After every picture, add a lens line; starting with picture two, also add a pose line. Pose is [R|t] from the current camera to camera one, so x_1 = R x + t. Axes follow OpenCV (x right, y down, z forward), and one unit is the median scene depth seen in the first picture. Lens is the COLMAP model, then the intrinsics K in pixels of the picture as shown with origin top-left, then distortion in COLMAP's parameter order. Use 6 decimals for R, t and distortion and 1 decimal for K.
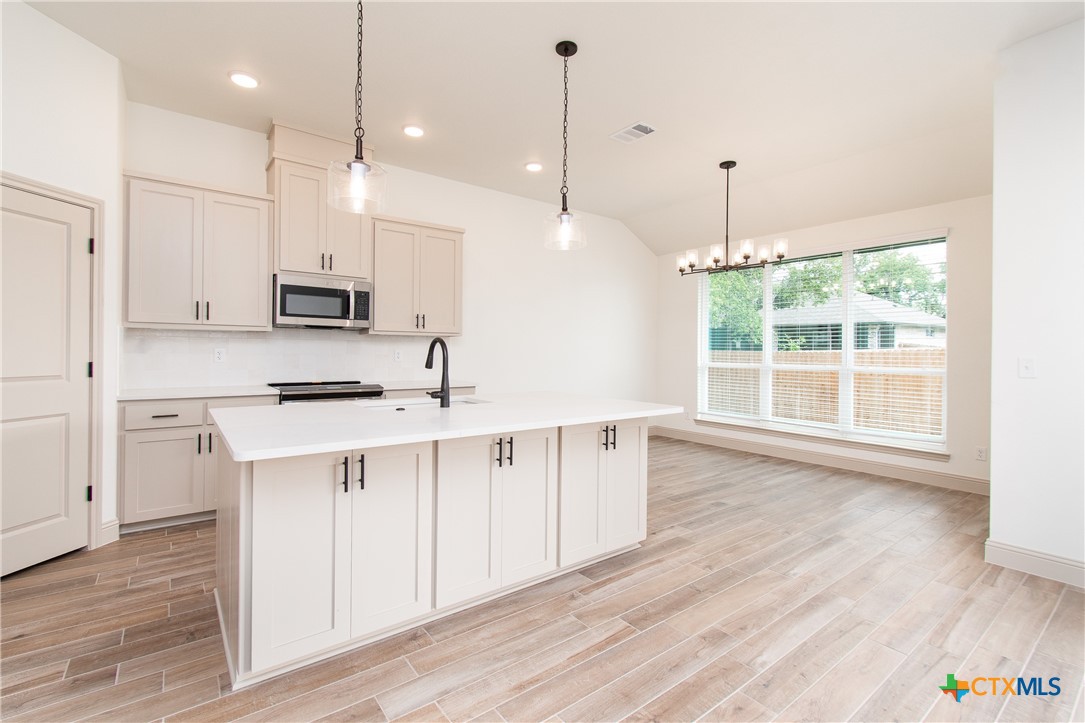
lens RADIAL K [[489.5, 0, 548.2], [0, 489.5, 349.9], [0, 0, 1]] dist [0.002870, -0.000560]
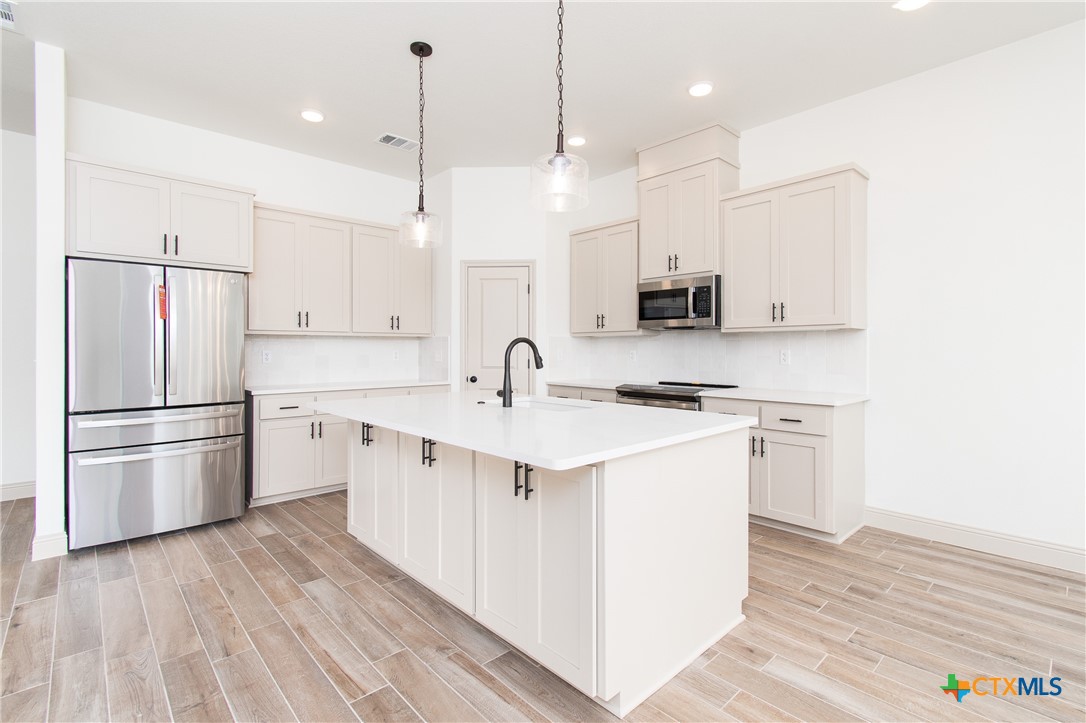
lens RADIAL K [[499.9, 0, 550.4], [0, 499.9, 348.8], [0, 0, 1]] dist [0.000231, -0.001198]
pose [[0.099617, -0.010790, -0.994967, 0.562683], [0.003453, 0.999939, -0.010498, 0.006329], [0.995020, -0.002390, 0.099648, 0.678335]]
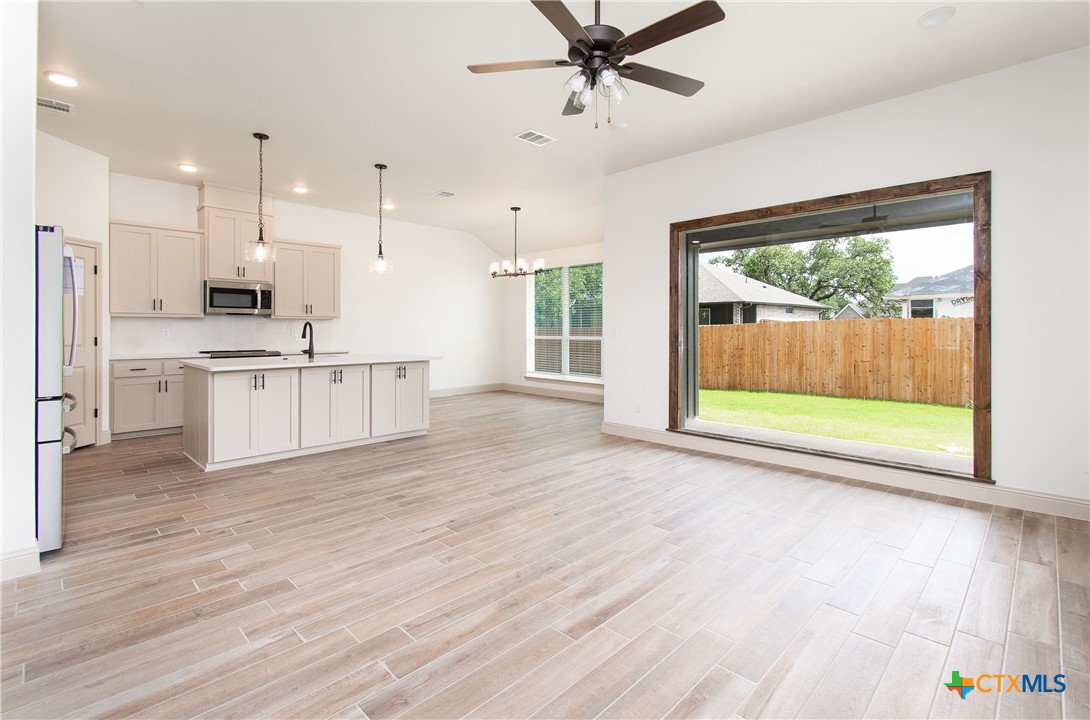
lens RADIAL K [[506.5, 0, 561.7], [0, 506.5, 329.0], [0, 0, 1]] dist [-0.002063, -0.000059]
pose [[0.988271, -0.008601, 0.152469, 0.312181], [0.008135, 0.999960, 0.003683, 0.002721], [-0.152495, -0.002399, 0.988301, -0.756057]]
